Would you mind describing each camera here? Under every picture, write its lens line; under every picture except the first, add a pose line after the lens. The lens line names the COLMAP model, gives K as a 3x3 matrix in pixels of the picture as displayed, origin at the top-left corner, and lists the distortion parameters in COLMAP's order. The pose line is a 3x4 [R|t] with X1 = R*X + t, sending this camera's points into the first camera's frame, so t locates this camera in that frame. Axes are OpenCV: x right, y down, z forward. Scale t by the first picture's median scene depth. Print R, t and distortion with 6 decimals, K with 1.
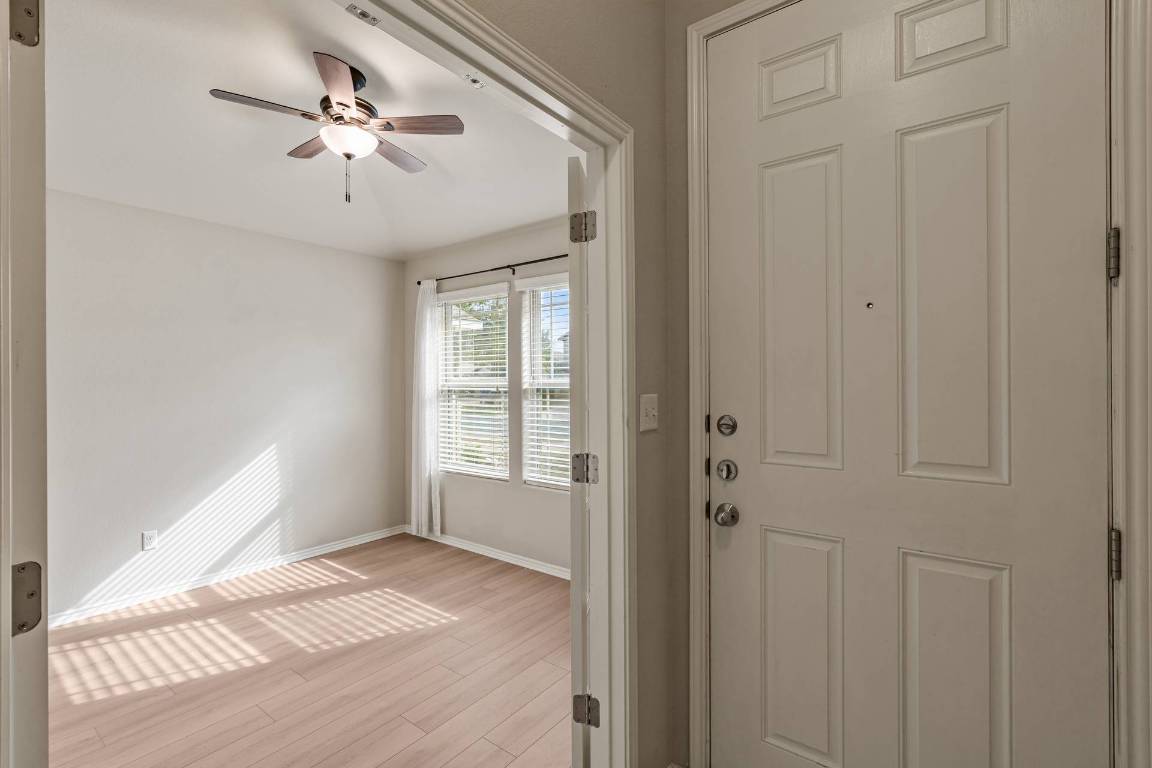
lens RADIAL K [[521.8, 0, 575.7], [0, 521.8, 382.1], [0, 0, 1]] dist [-0.005020, 0.001626]
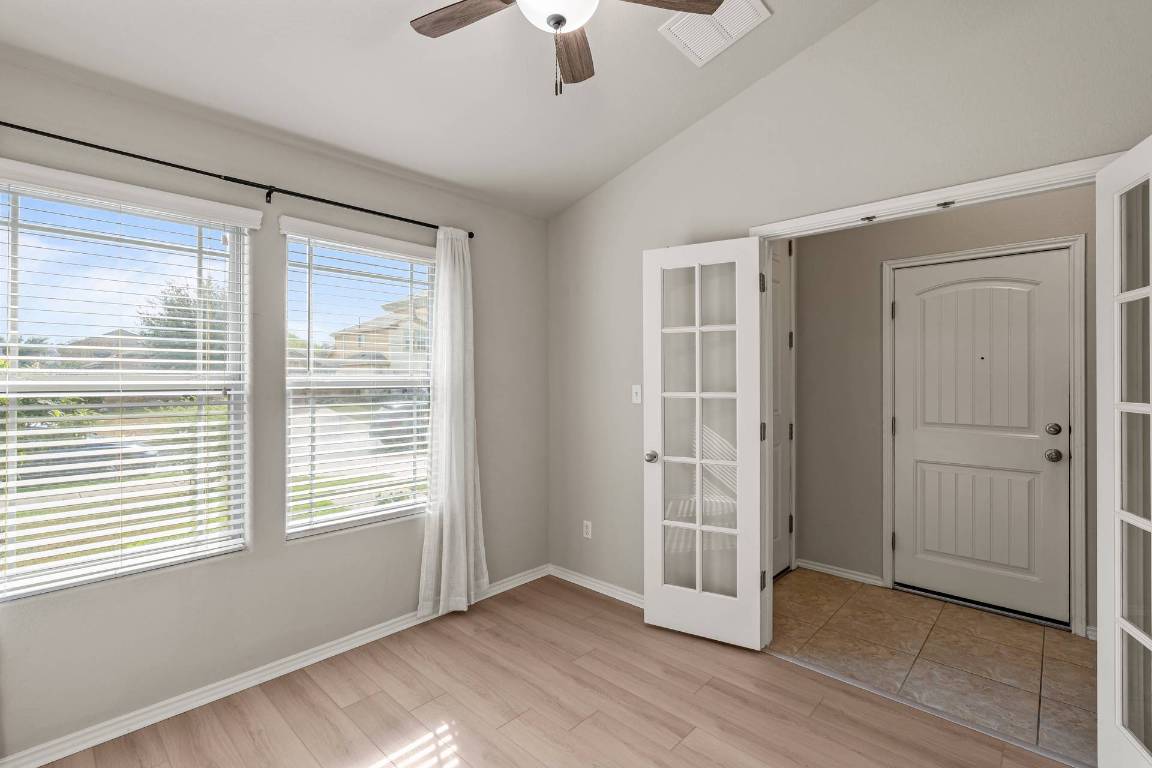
lens RADIAL K [[521.8, 0, 576.4], [0, 521.8, 381.5], [0, 0, 1]] dist [-0.005020, 0.001626]
pose [[0.111094, 0.001818, 0.993808, -0.685242], [0.001307, 0.999997, -0.001975, 0.003843], [-0.993809, 0.001518, 0.111092, 0.582803]]
